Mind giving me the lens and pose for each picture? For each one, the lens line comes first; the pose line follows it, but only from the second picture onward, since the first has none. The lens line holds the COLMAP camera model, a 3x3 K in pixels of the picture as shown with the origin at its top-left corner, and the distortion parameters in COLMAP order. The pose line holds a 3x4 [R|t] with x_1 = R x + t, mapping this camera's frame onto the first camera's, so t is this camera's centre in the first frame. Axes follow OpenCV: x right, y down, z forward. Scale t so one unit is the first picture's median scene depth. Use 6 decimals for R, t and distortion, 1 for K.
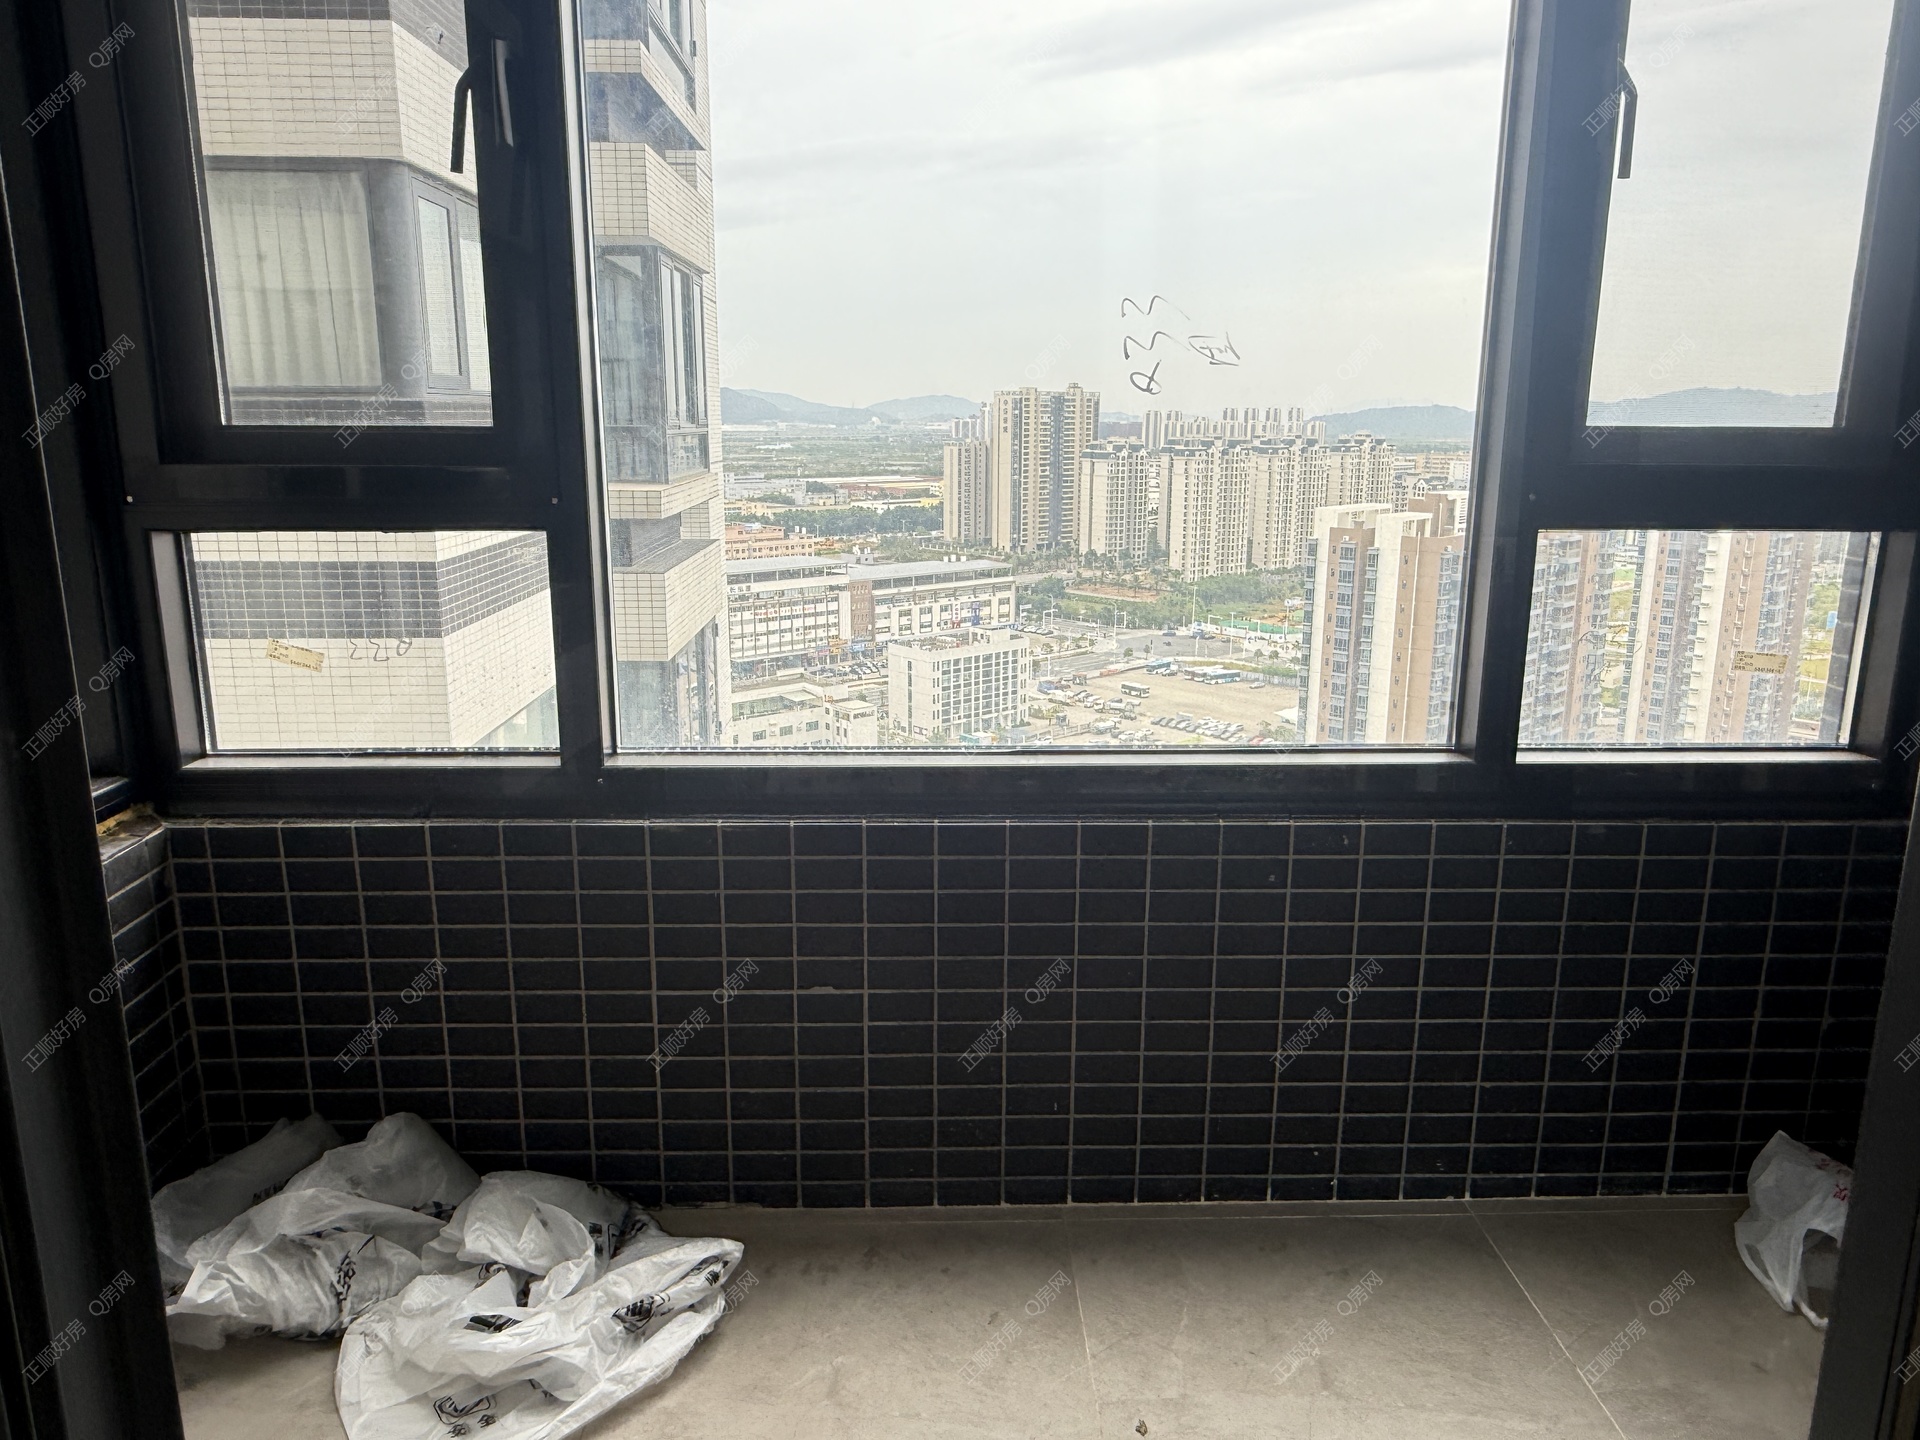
lens RADIAL K [[1331.1, 0, 950.3], [0, 1331.1, 717.4], [0, 0, 1]] dist [-0.006296, 0.007544]
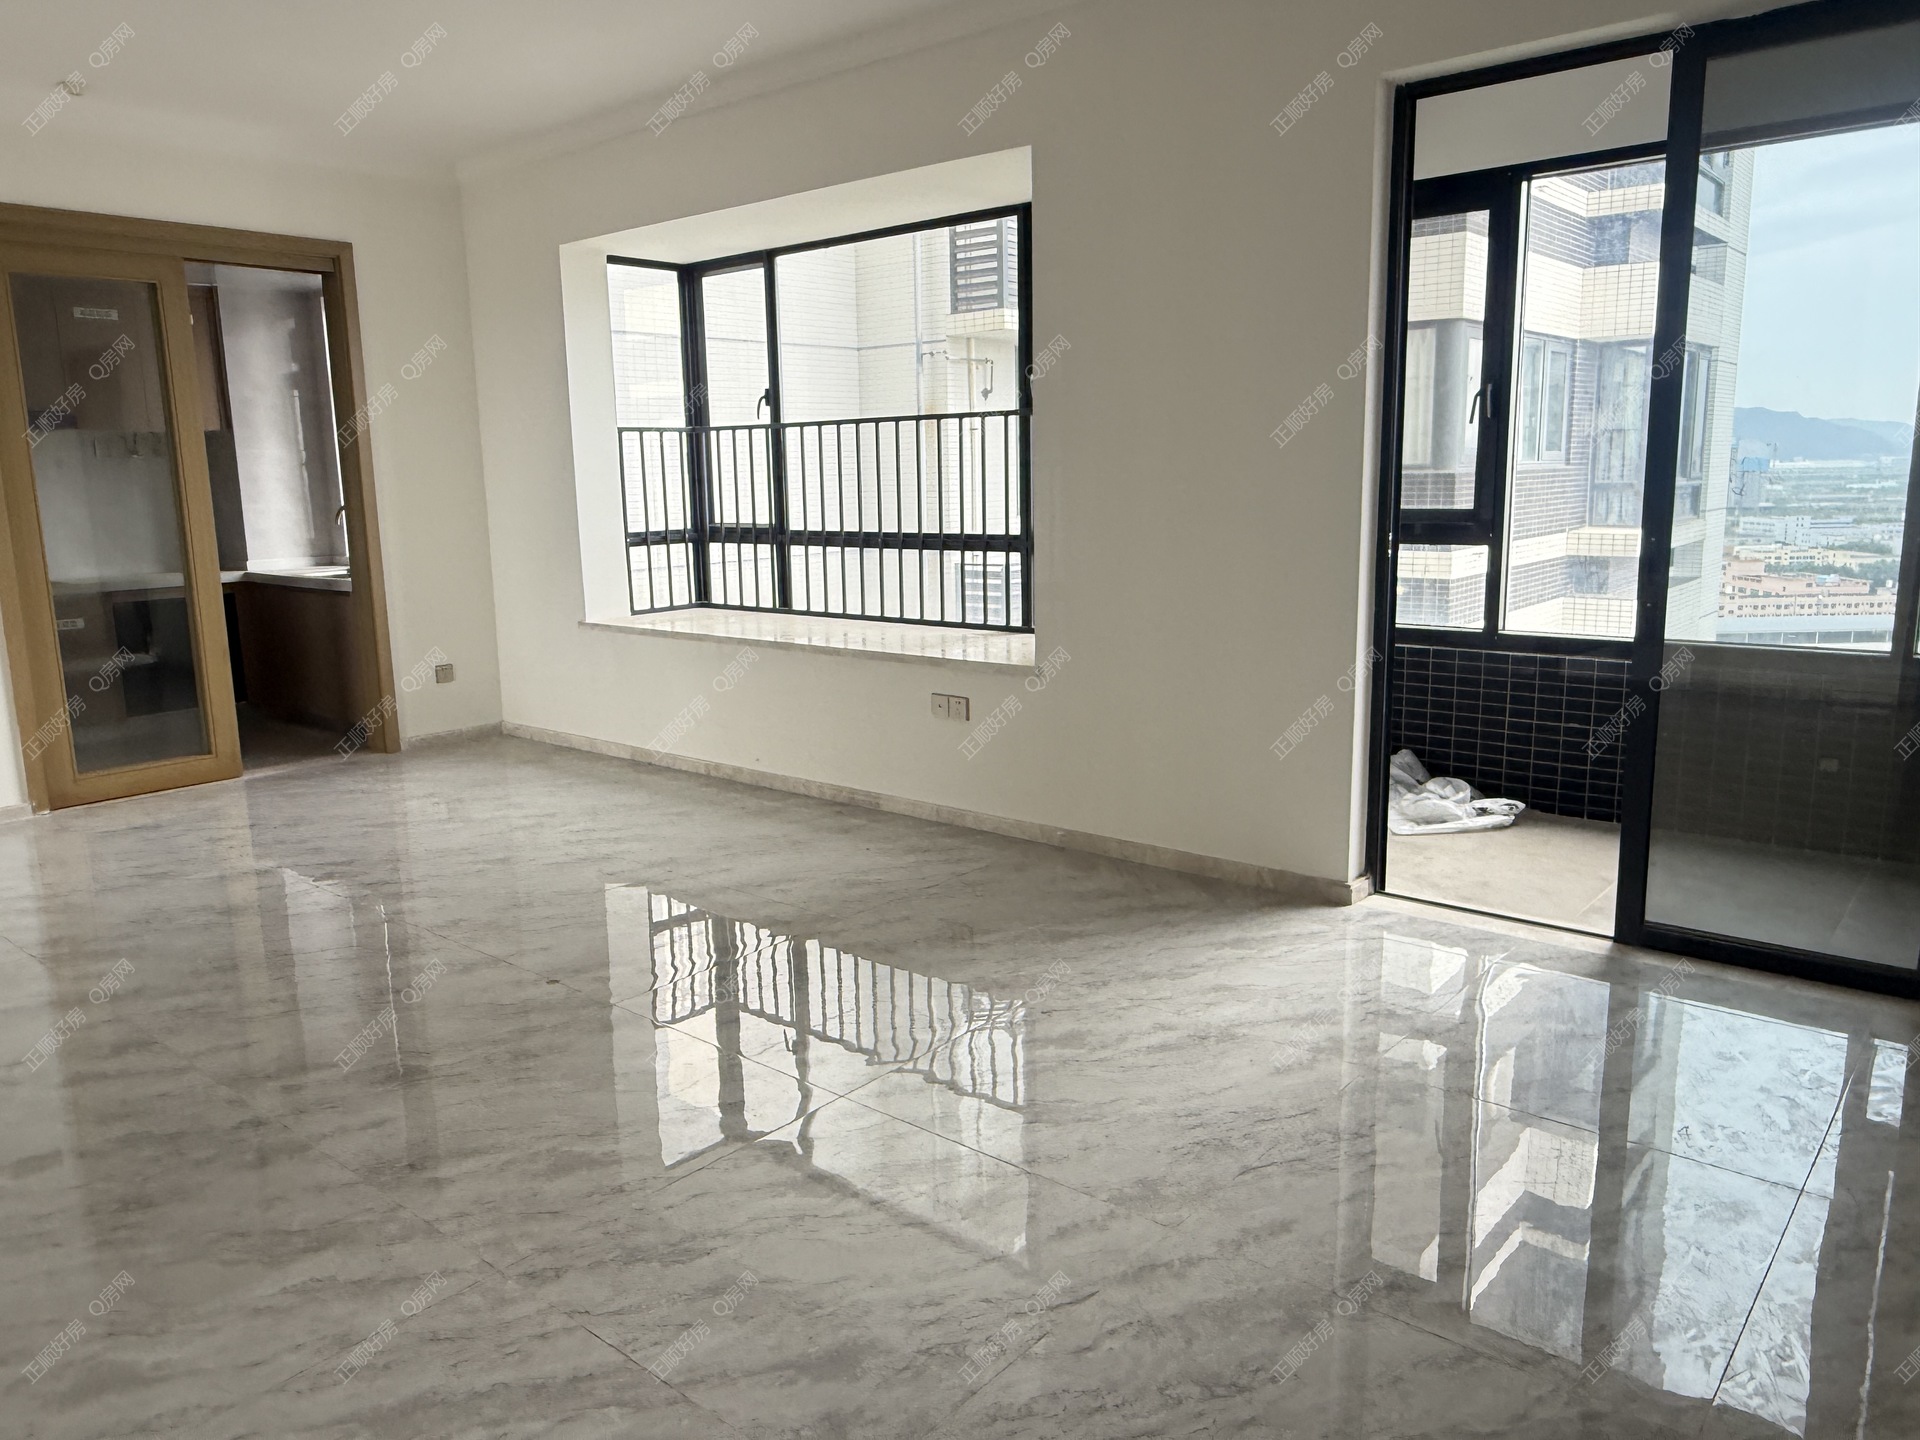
lens RADIAL K [[1331.1, 0, 959.1], [0, 1331.1, 716.6], [0, 0, 1]] dist [-0.006296, 0.007544]
pose [[0.750061, 0.104086, -0.653126, 0.712129], [-0.124144, 0.992142, 0.015544, 0.304034], [0.649612, 0.069423, 0.757089, -1.782572]]
